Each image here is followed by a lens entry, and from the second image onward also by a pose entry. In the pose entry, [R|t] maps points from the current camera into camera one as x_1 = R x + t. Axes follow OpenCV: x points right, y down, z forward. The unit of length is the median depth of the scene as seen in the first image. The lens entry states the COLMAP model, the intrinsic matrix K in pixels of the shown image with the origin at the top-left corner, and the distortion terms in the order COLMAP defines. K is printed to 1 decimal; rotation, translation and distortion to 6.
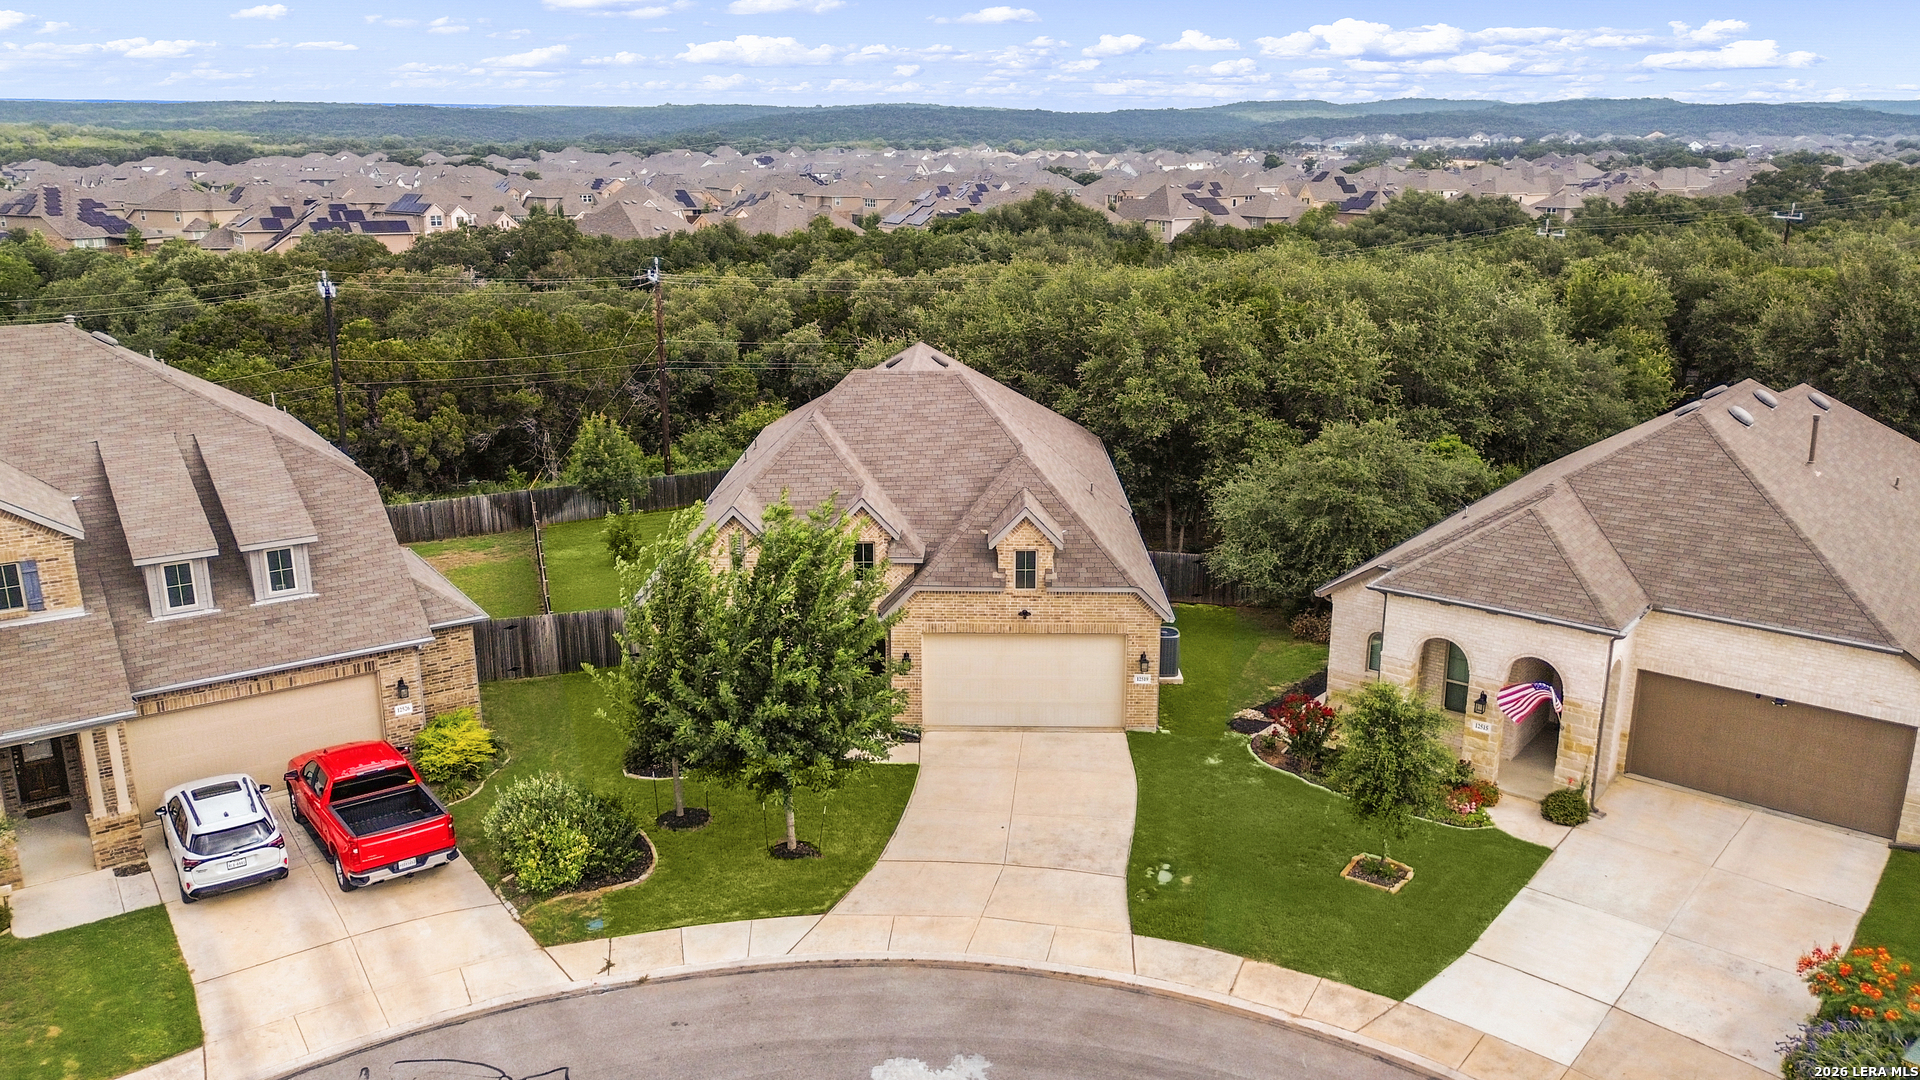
lens RADIAL K [[1399.1, 0, 960.0], [0, 1399.1, 540.0], [0, 0, 1]] dist [0.010128, -0.001107]
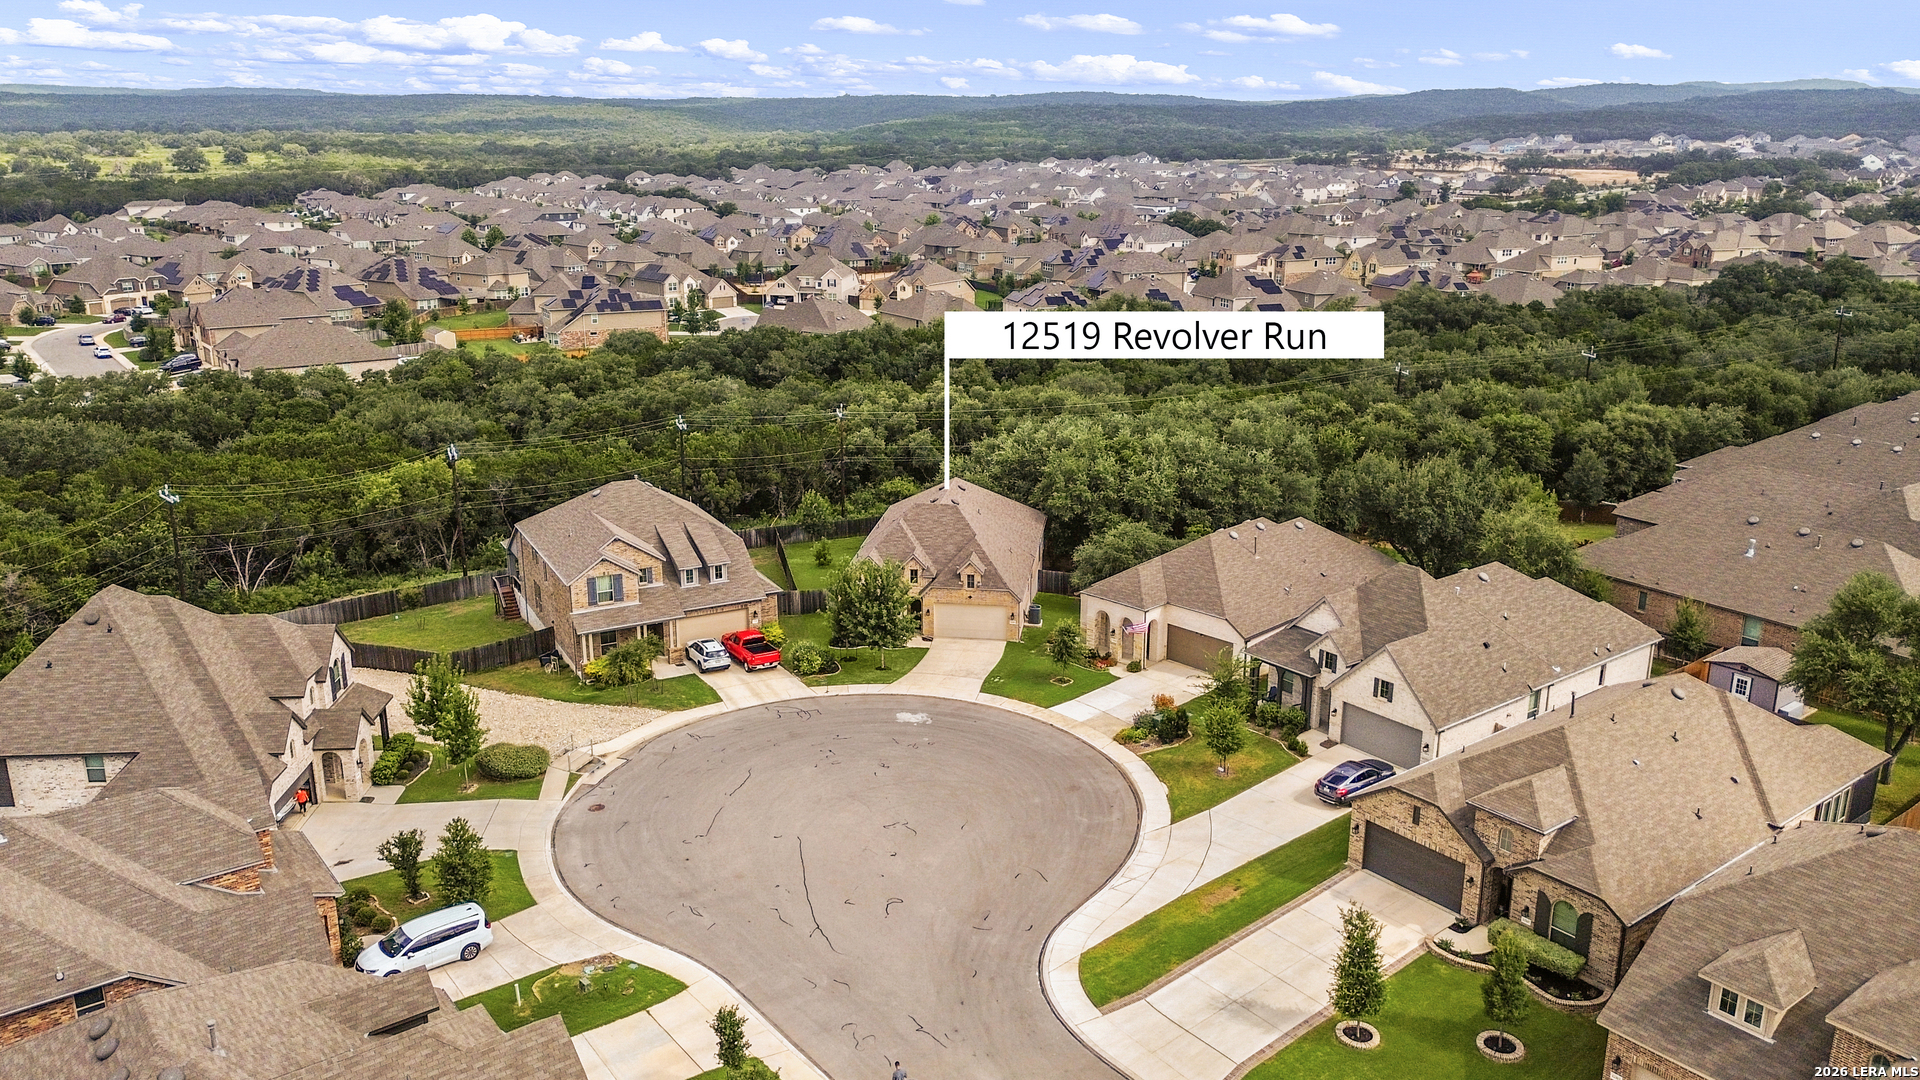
lens RADIAL K [[1399.1, 0, 960.0], [0, 1399.1, 540.0], [0, 0, 1]] dist [0.010128, -0.001107]
pose [[0.992838, 0.035198, -0.114165, 0.341083], [-0.034051, 0.999348, 0.011982, -0.094226], [0.114512, -0.008009, 0.993390, -1.787413]]
